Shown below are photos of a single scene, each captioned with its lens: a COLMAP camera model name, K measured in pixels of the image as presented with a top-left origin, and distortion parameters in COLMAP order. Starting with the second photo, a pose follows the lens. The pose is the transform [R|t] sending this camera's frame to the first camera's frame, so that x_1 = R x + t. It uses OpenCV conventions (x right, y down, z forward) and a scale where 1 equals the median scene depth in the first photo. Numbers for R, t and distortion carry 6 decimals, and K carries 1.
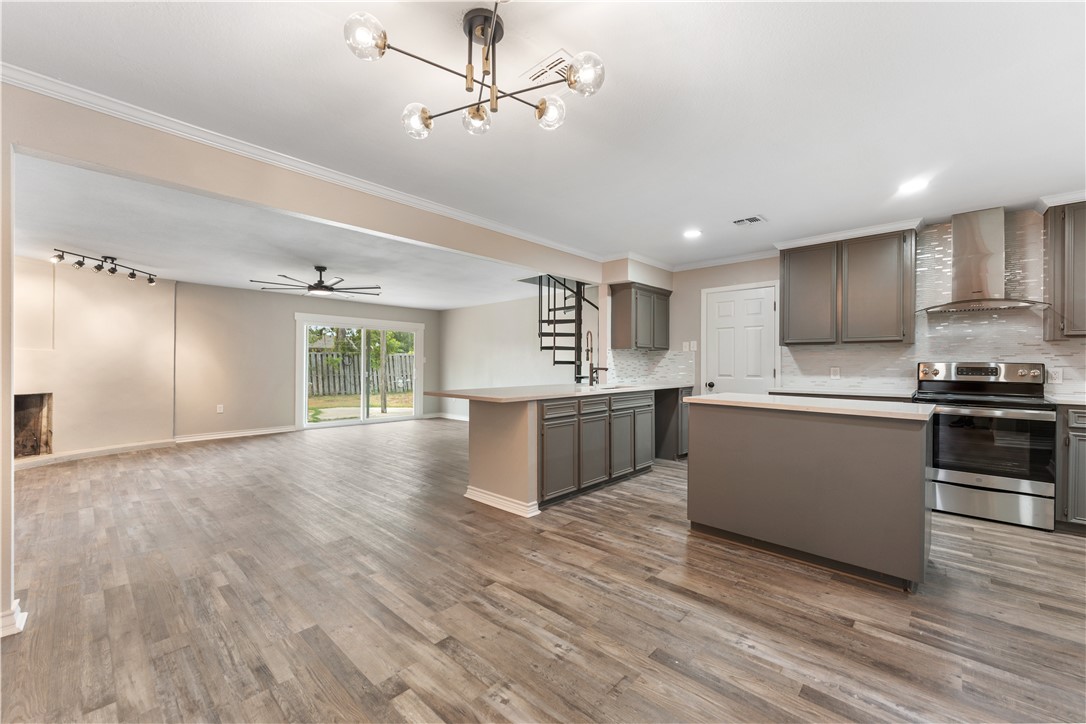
lens RADIAL K [[433.4, 0, 541.0], [0, 433.4, 364.3], [0, 0, 1]] dist [0.001882, -0.000269]
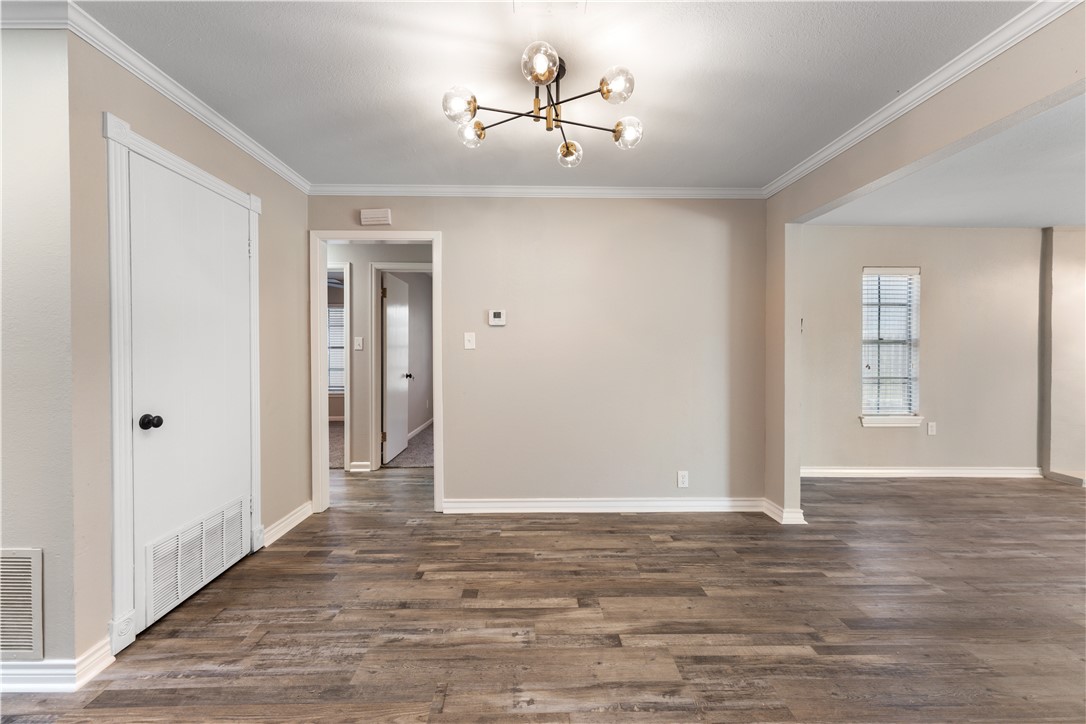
lens RADIAL K [[433.4, 0, 540.3], [0, 433.4, 357.9], [0, 0, 1]] dist [0.001882, -0.000269]
pose [[-0.715387, 0.004652, -0.698713, 0.216536], [-0.001113, 0.999969, 0.007797, -0.006455], [0.698728, 0.006355, -0.715360, 0.574534]]
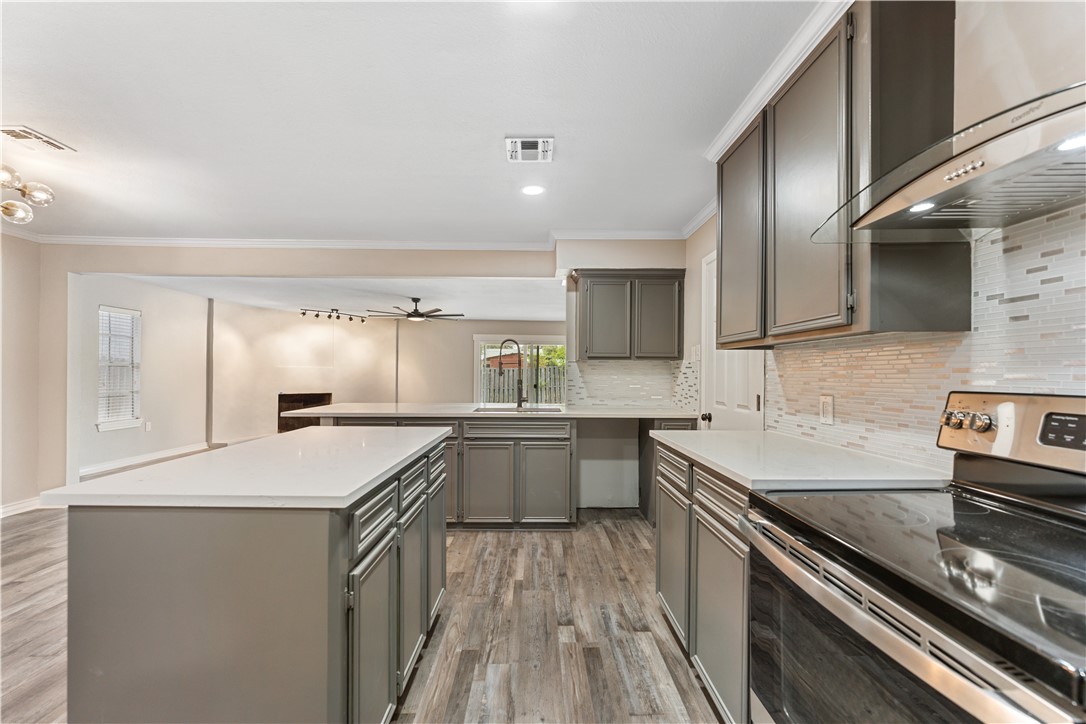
lens RADIAL K [[433.4, 0, 539.6], [0, 433.4, 370.0], [0, 0, 1]] dist [0.001882, -0.000269]
pose [[0.697176, -0.003533, -0.716891, 0.693806], [-0.003193, 0.999963, -0.008033, -0.012748], [0.716893, 0.007889, 0.697139, 0.439484]]
